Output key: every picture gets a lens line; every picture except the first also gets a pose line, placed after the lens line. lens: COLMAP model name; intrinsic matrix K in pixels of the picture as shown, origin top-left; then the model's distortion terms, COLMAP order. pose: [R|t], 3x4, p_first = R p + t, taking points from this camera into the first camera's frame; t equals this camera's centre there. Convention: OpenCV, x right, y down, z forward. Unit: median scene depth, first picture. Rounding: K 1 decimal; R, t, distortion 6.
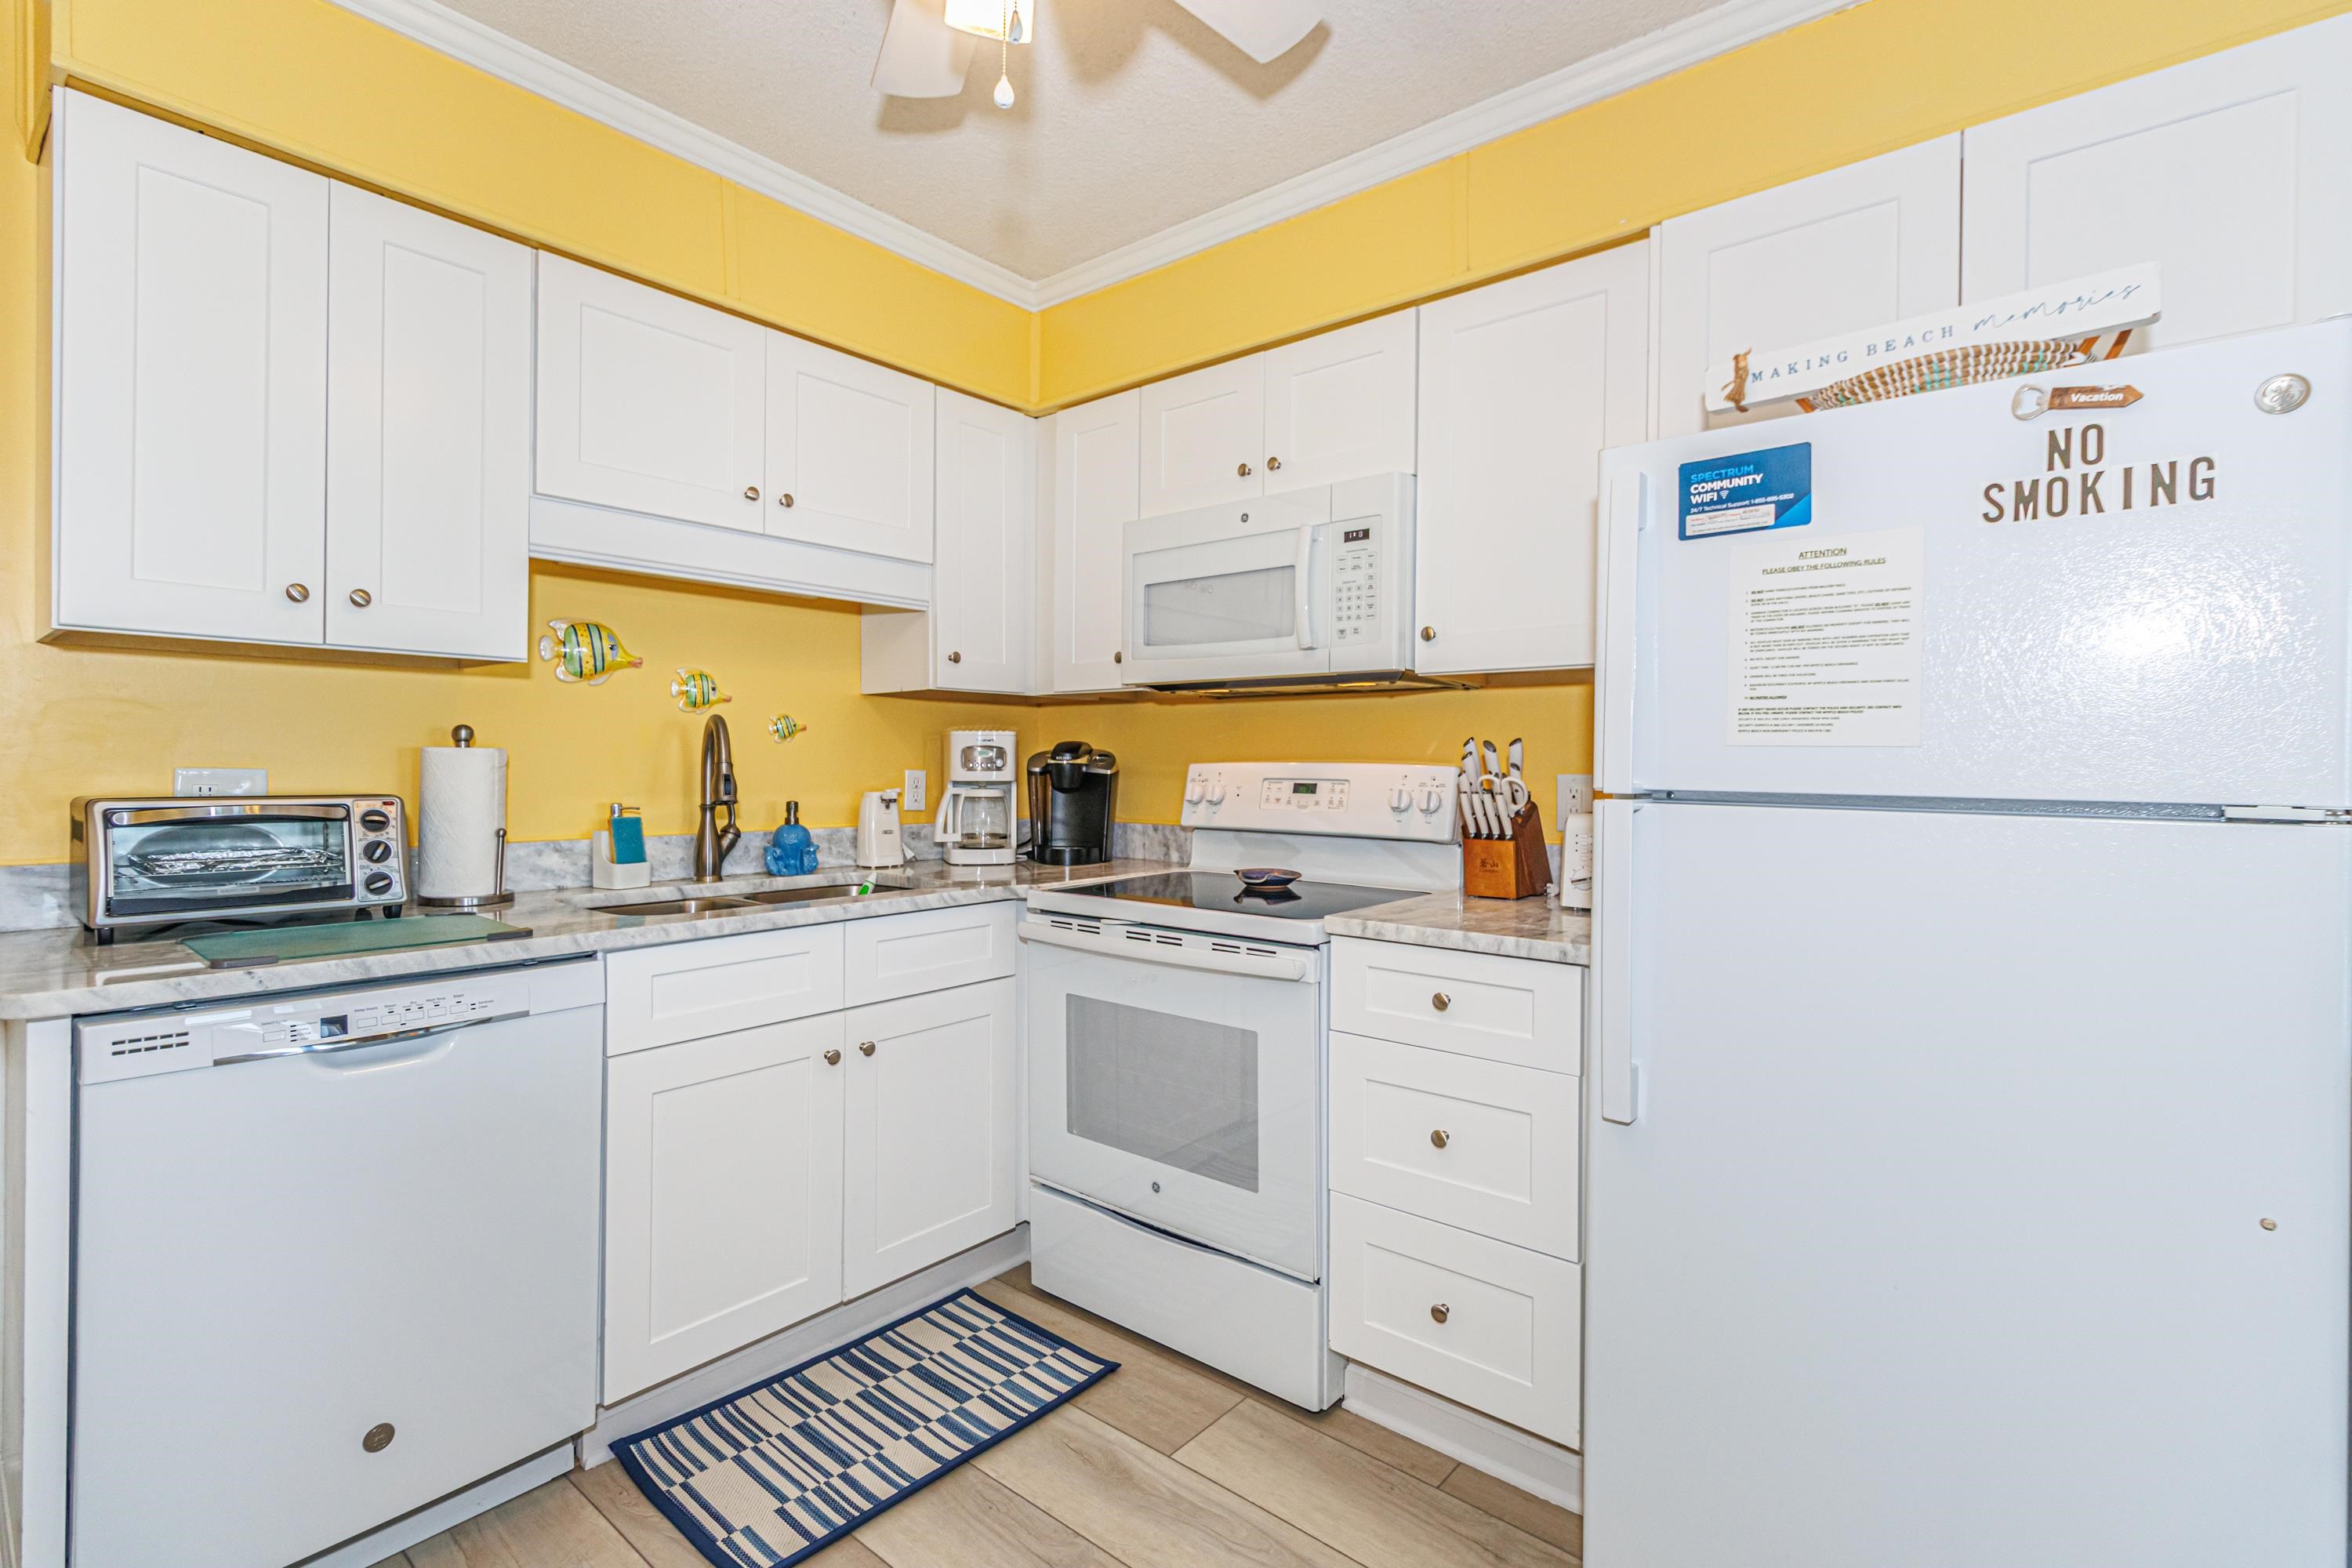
lens RADIAL K [[1073.4, 0, 1135.5], [0, 1073.4, 770.2], [0, 0, 1]] dist [0.004507, 0.000432]
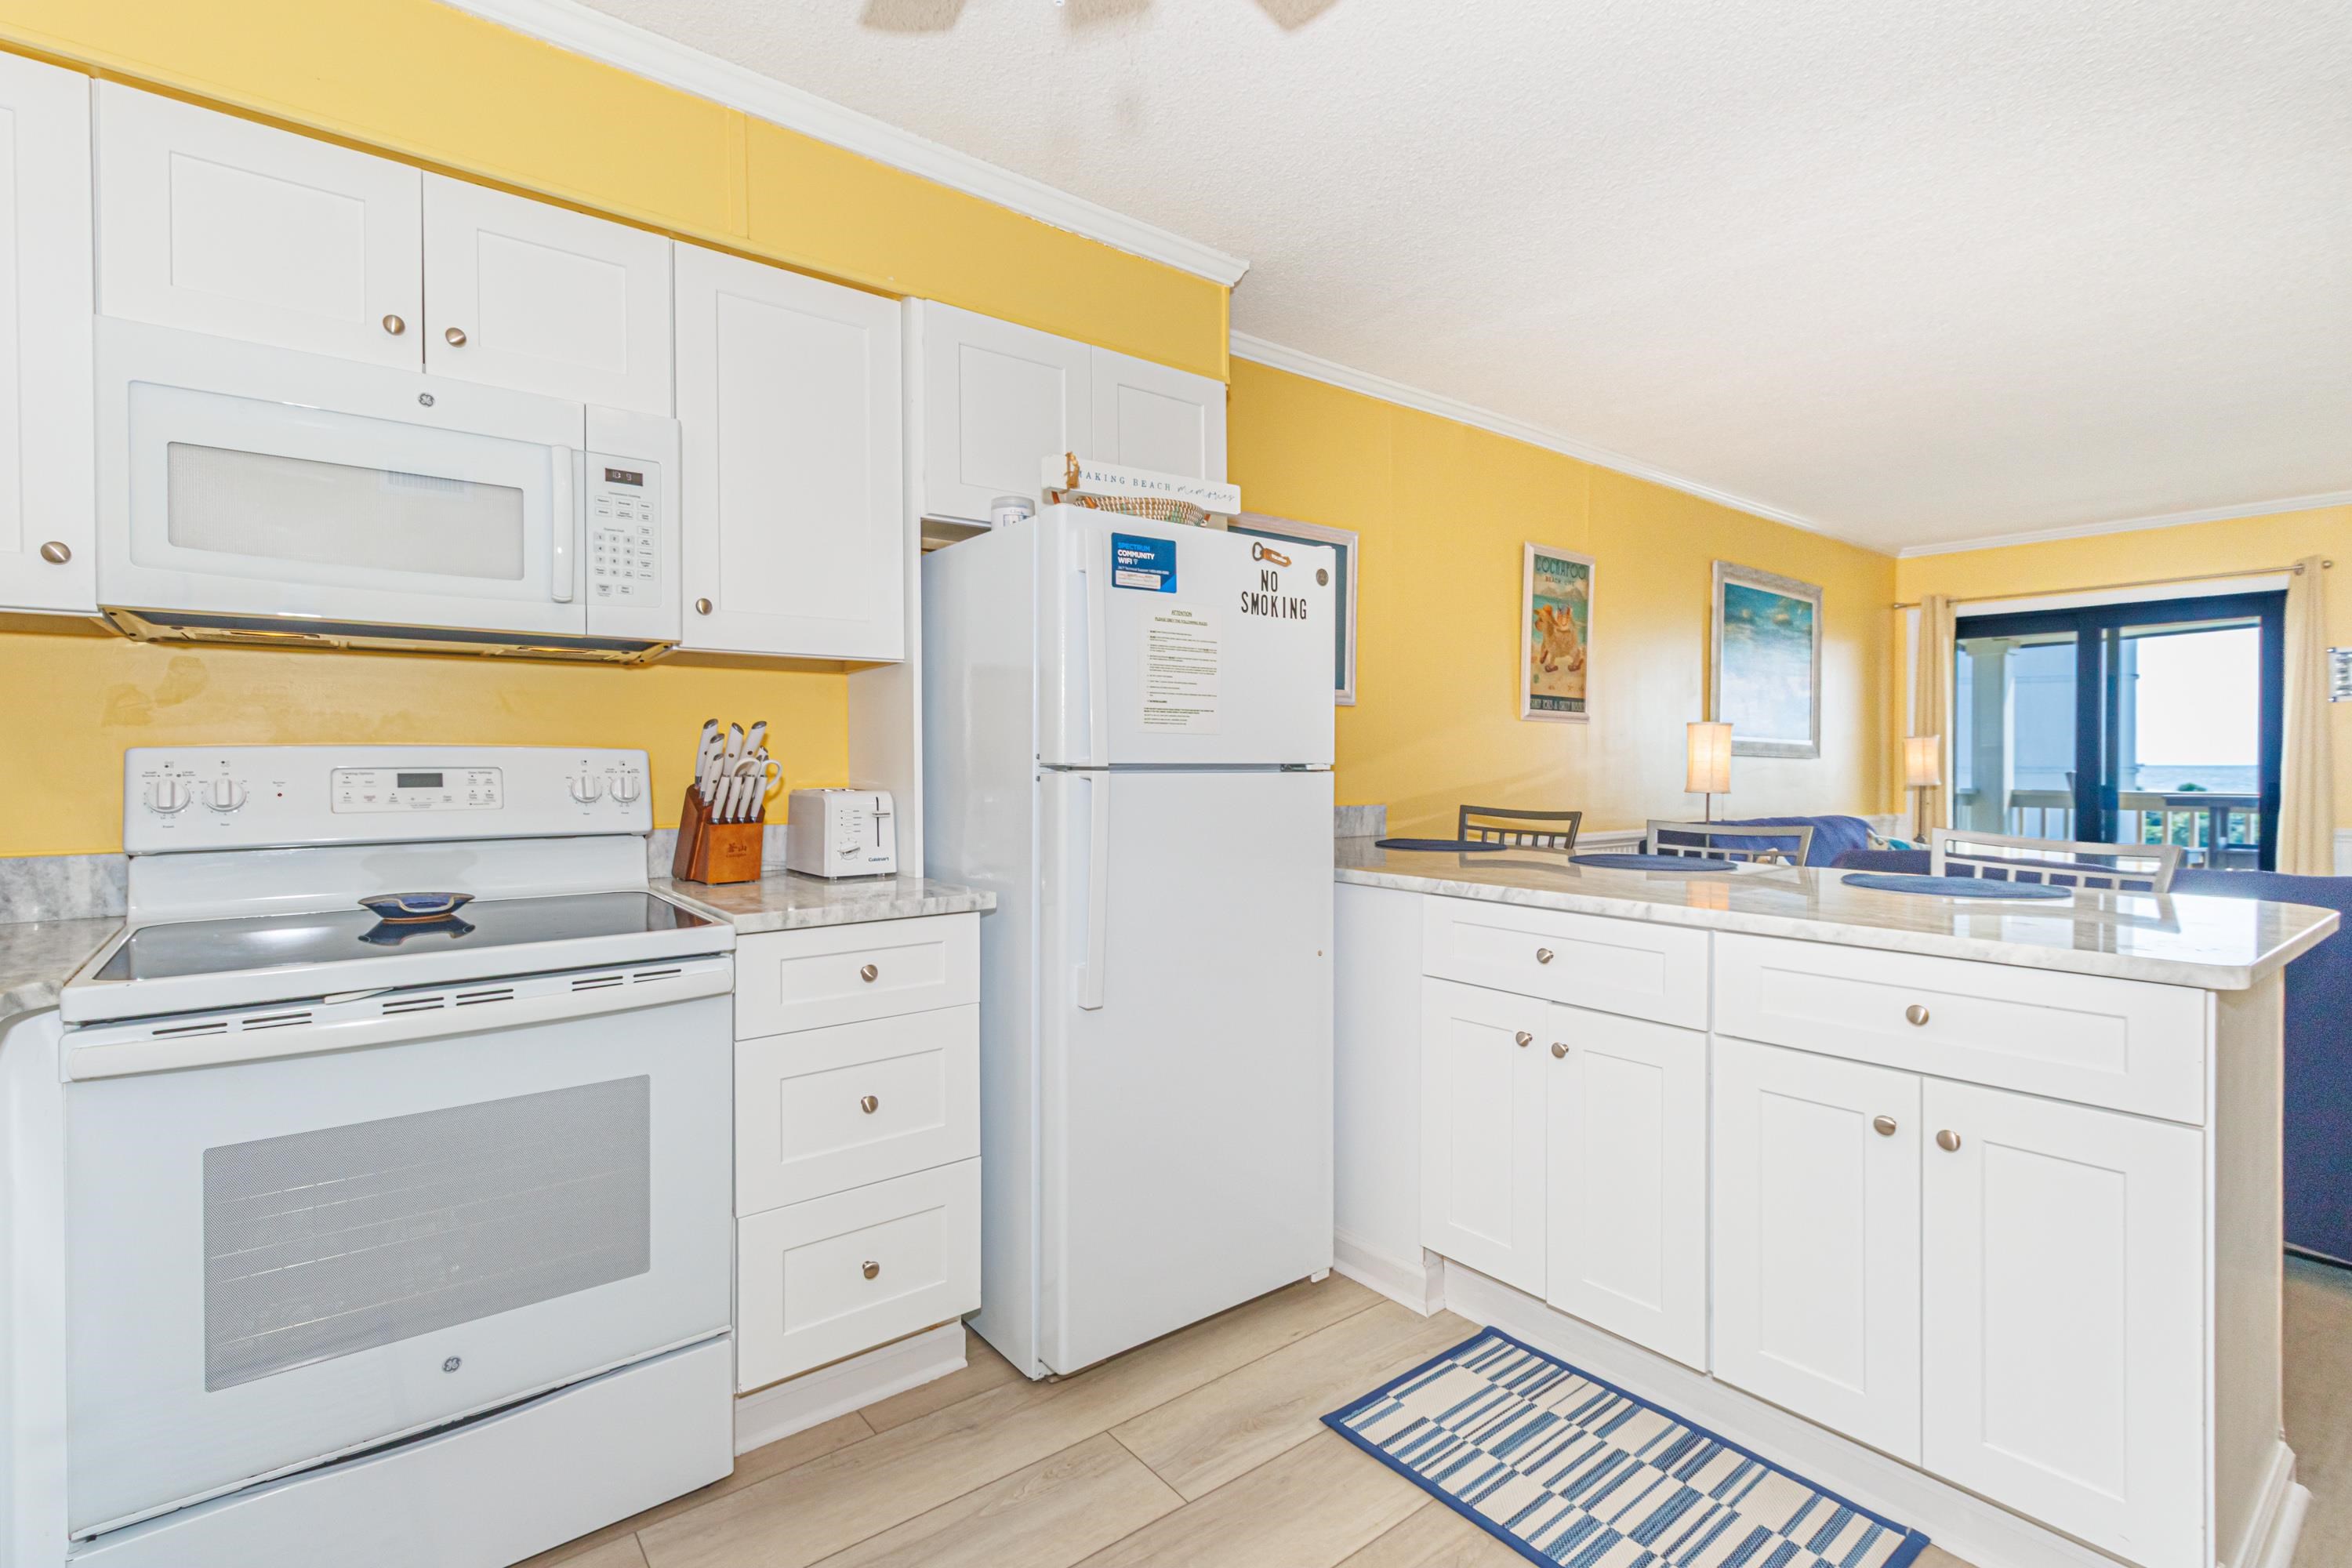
lens RADIAL K [[1073.4, 0, 1165.6], [0, 1073.4, 776.0], [0, 0, 1]] dist [0.004507, 0.000432]
pose [[0.199469, -0.022307, 0.979650, -0.549839], [0.009798, 0.999736, 0.020769, 0.004231], [-0.979855, 0.005455, 0.199635, 0.413569]]
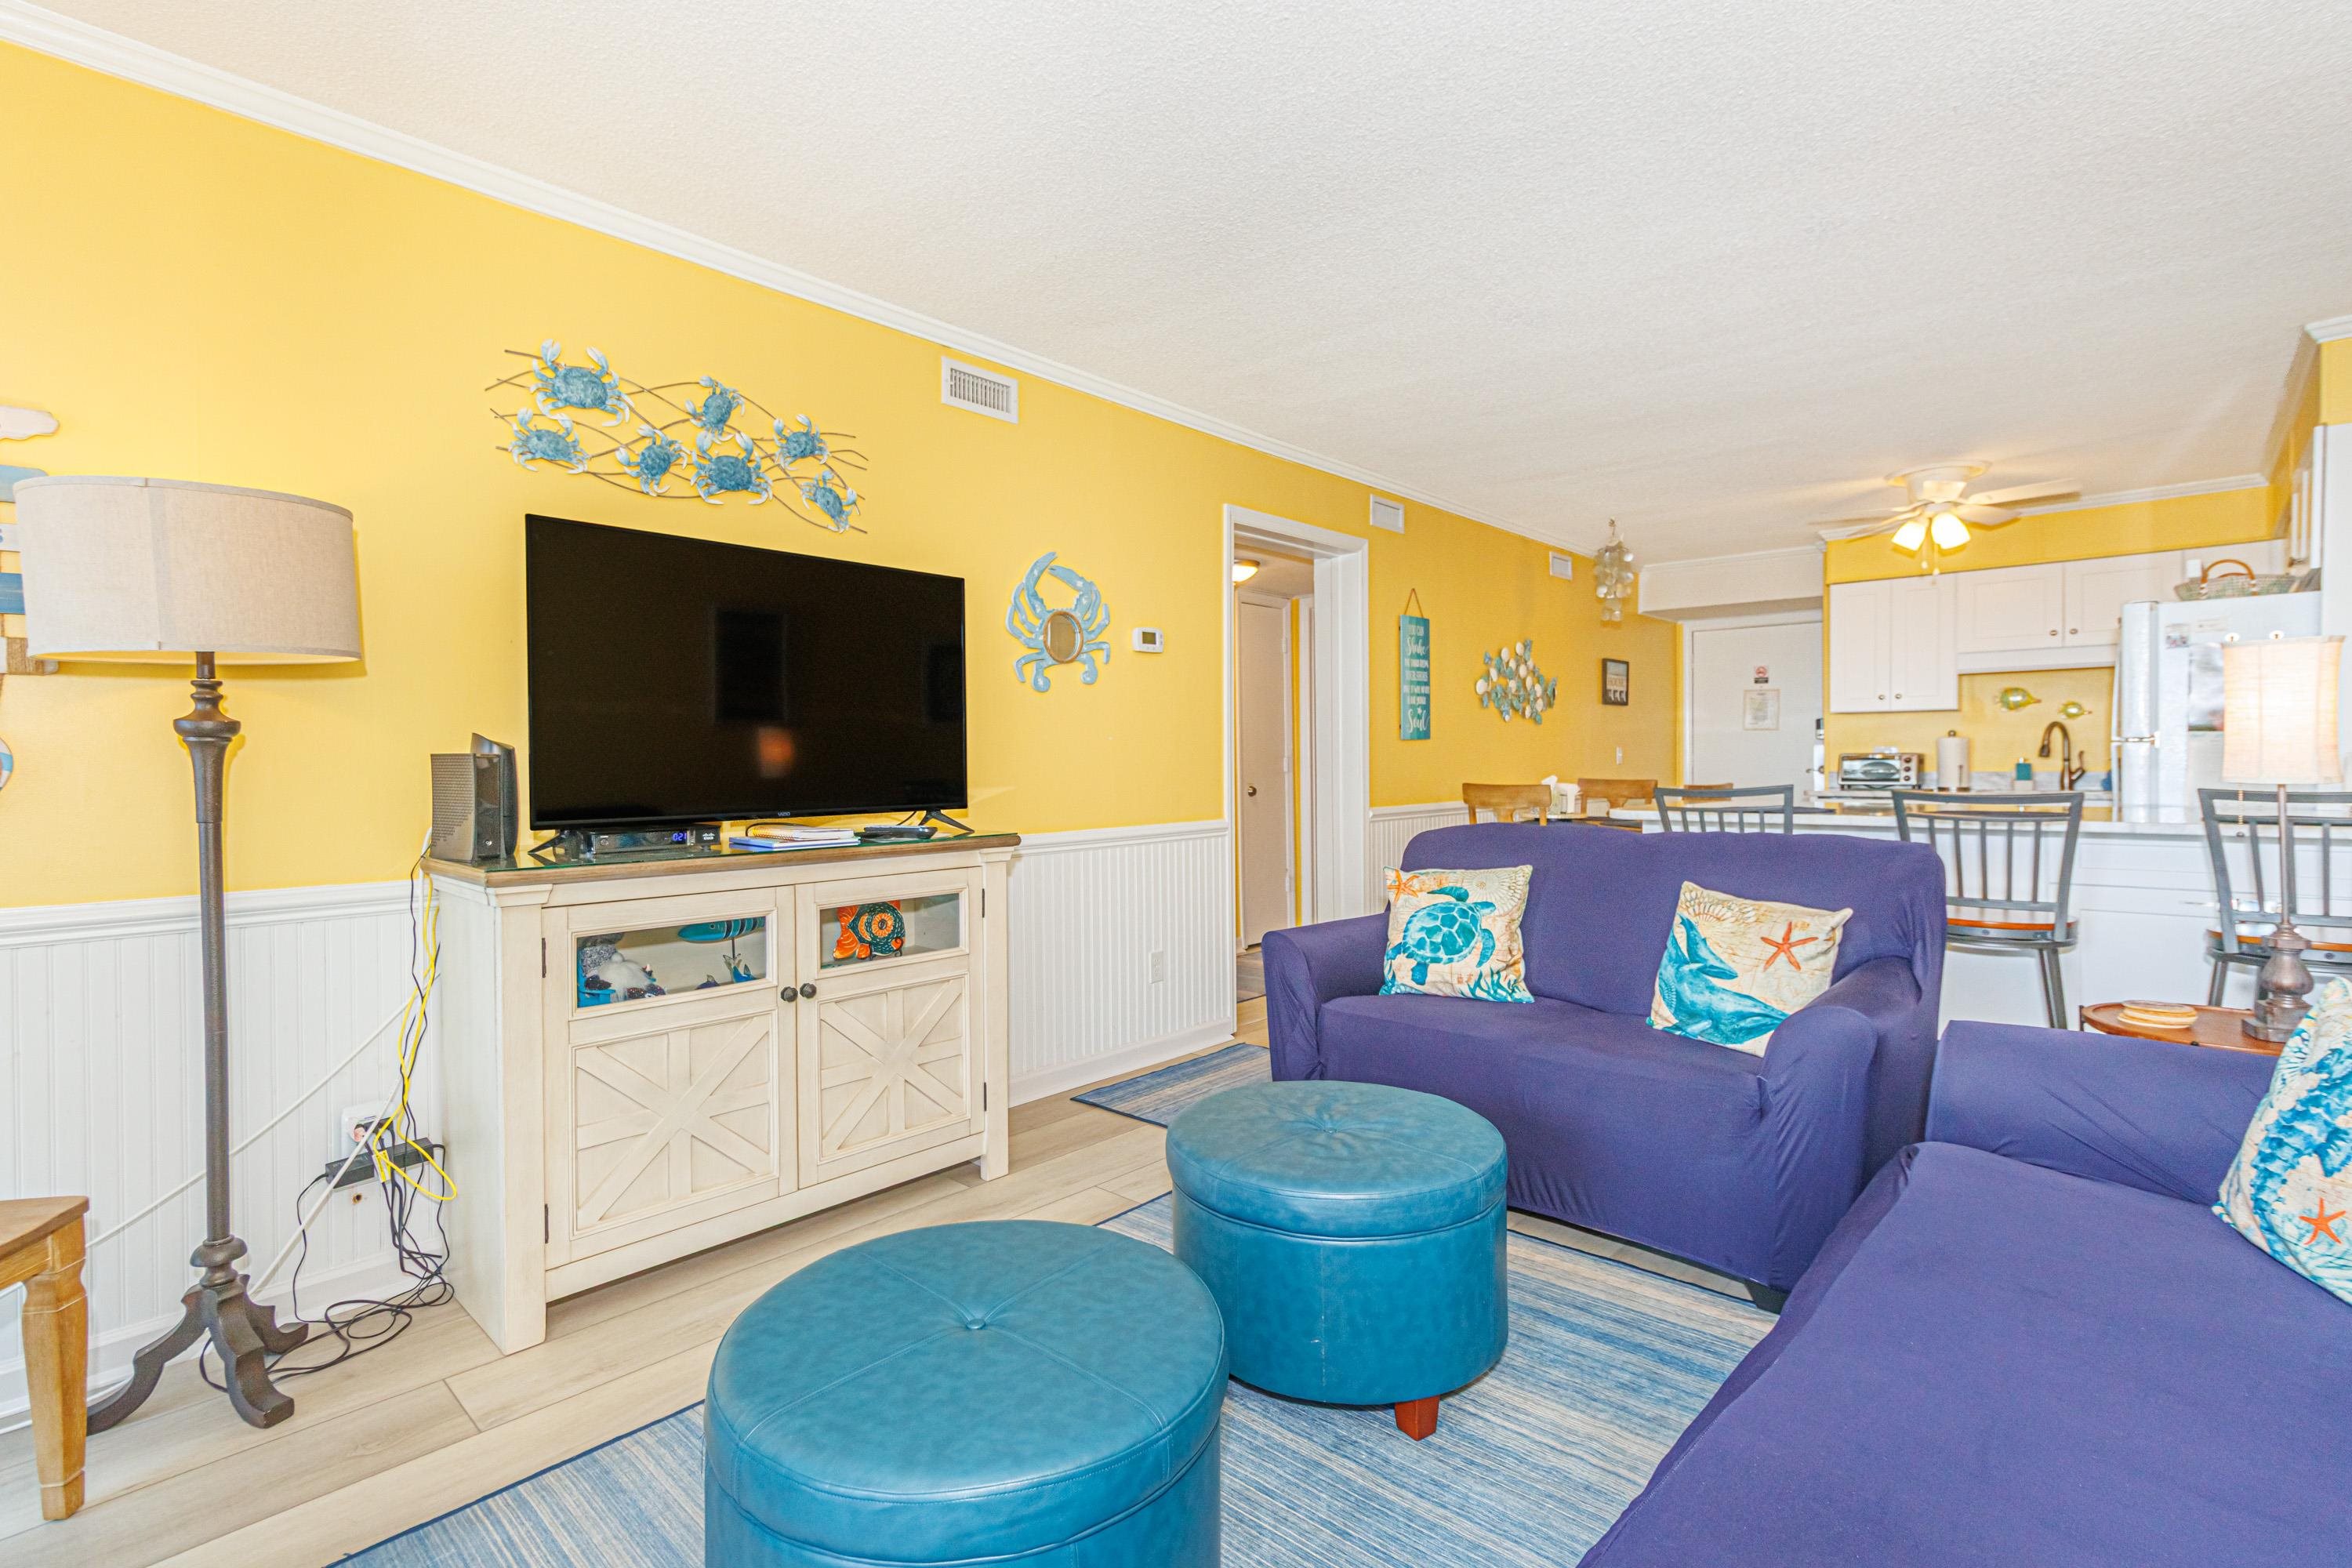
lens RADIAL K [[1073.4, 0, 1167.1], [0, 1073.4, 773.7], [0, 0, 1]] dist [0.004507, 0.000432]
pose [[-0.029060, 0.004397, -0.999568, 3.019675], [-0.002096, 0.999988, 0.004459, 0.086373], [0.999575, 0.002225, -0.029050, -1.352928]]
